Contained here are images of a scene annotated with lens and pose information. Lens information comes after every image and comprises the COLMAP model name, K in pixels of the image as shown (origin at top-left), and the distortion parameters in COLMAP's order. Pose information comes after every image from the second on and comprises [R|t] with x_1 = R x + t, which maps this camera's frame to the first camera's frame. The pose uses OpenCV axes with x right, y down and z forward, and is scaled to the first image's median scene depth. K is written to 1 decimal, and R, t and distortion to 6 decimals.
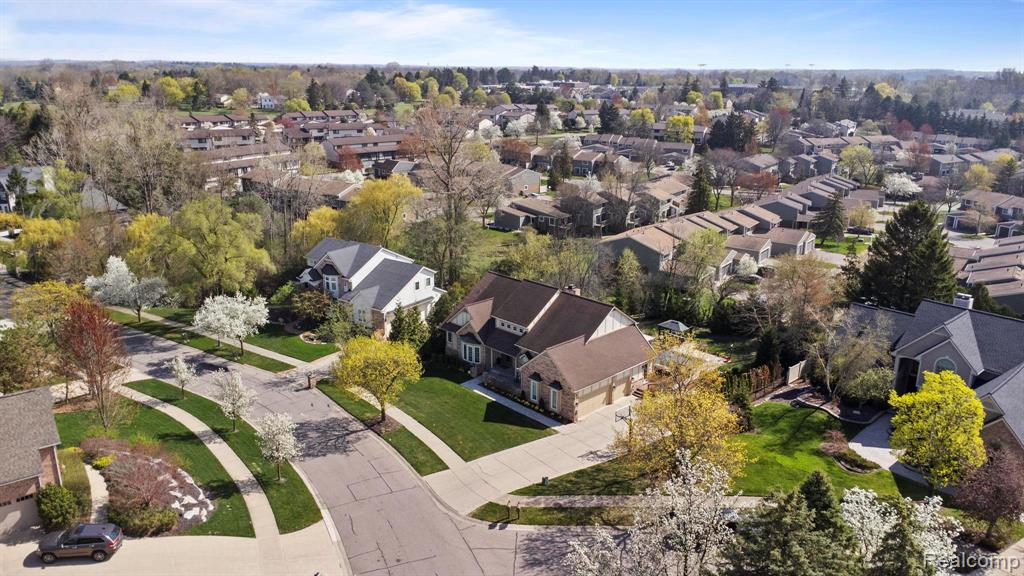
lens RADIAL K [[741.8, 0, 500.8], [0, 741.8, 287.9], [0, 0, 1]] dist [0.000131, -0.001319]
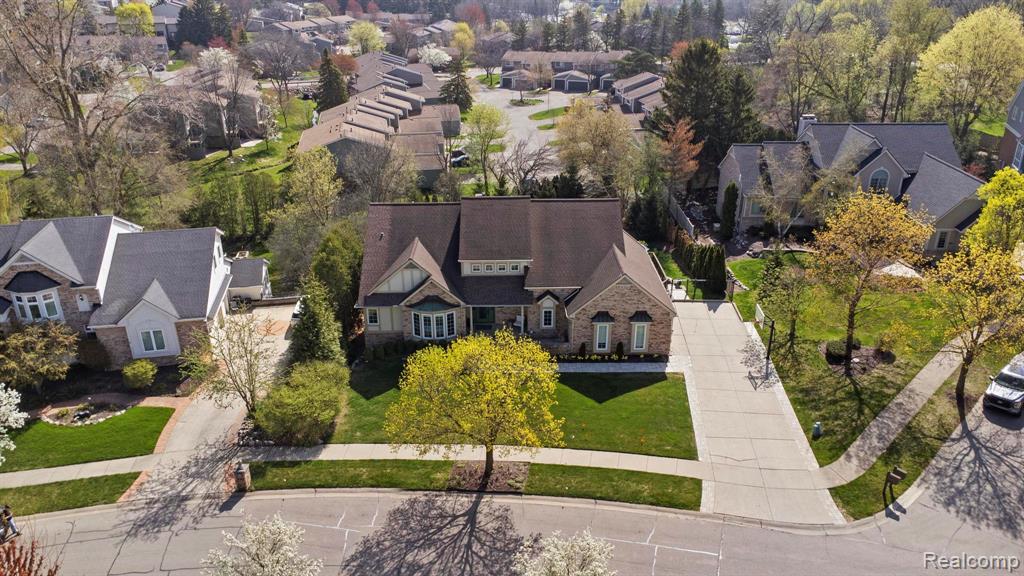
lens RADIAL K [[743.0, 0, 506.3], [0, 743.0, 284.6], [0, 0, 1]] dist [0.016309, -0.005466]
pose [[0.683722, -0.300436, 0.665028, -0.358643], [0.218912, 0.953790, 0.205823, -0.057736], [-0.696134, 0.004857, 0.717896, 0.410053]]
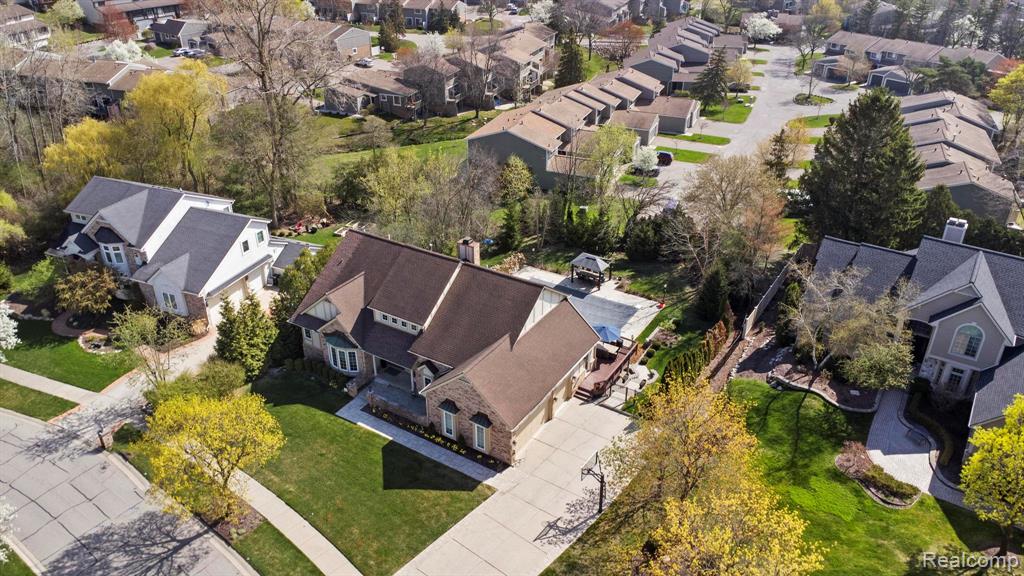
lens RADIAL K [[743.0, 0, 506.3], [0, 743.0, 284.6], [0, 0, 1]] dist [0.016309, -0.005466]
pose [[0.968824, -0.121769, 0.215759, -0.028546], [0.074143, 0.973469, 0.216474, -0.104204], [-0.236395, -0.193728, 0.952149, 0.252238]]
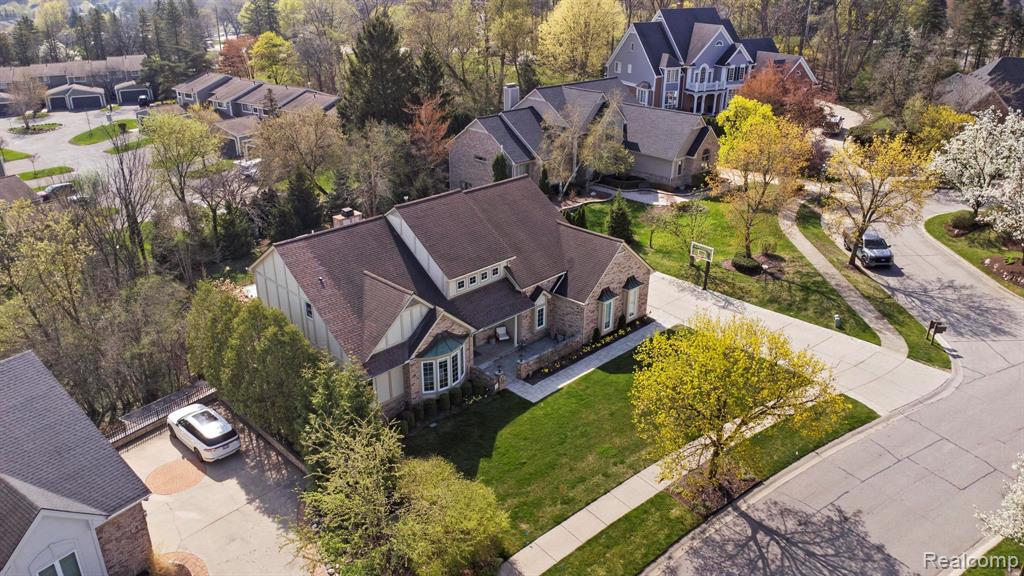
lens RADIAL K [[743.0, 0, 506.3], [0, 743.0, 284.6], [0, 0, 1]] dist [0.016309, -0.005466]
pose [[-0.024418, -0.397272, 0.917376, -0.409164], [0.289310, 0.875575, 0.386870, -0.124707], [-0.956924, 0.274853, 0.093555, 0.759579]]
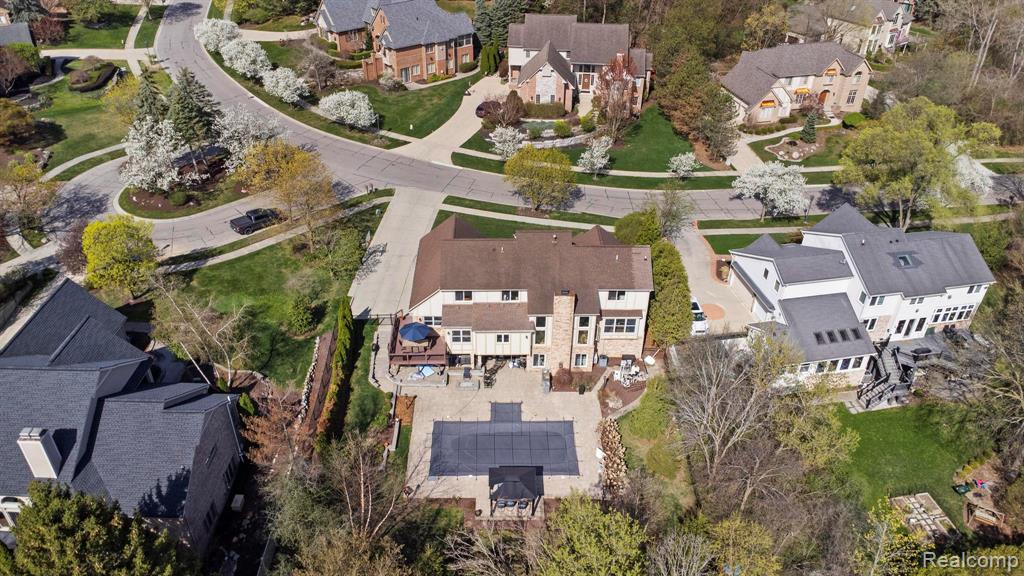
lens RADIAL K [[743.0, 0, 506.3], [0, 743.0, 284.6], [0, 0, 1]] dist [0.016309, -0.005466]
pose [[-0.675266, 0.405617, -0.616028, 0.534643], [-0.227662, 0.679804, 0.697163, -0.463676], [0.701559, 0.611017, -0.366705, 1.105304]]
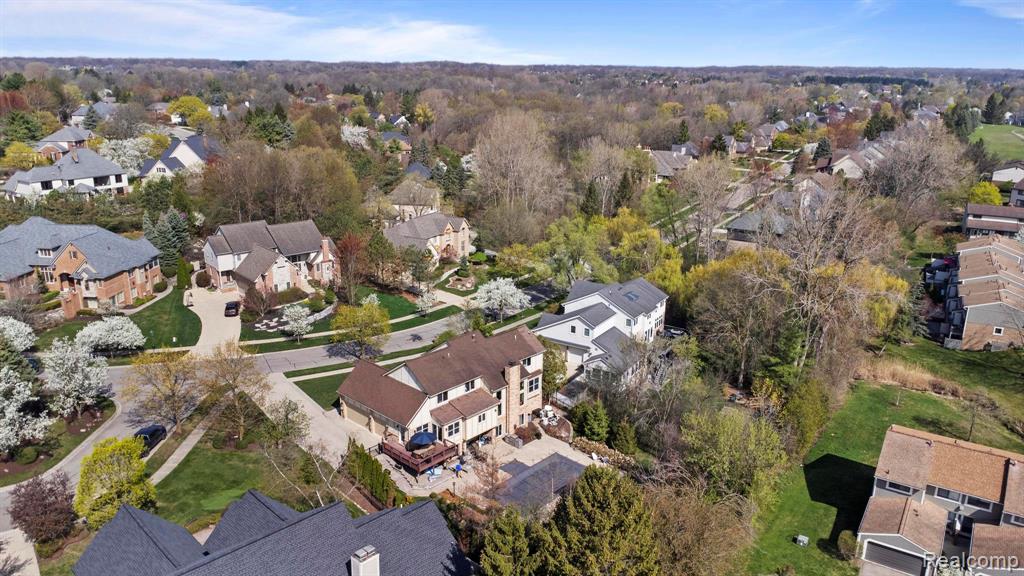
lens RADIAL K [[743.0, 0, 506.3], [0, 743.0, 284.6], [0, 0, 1]] dist [0.016309, -0.005466]
pose [[0.058254, 0.278944, -0.958539, 0.923029], [-0.301033, 0.920384, 0.249546, -0.312442], [0.951833, 0.274015, 0.137587, 0.741535]]
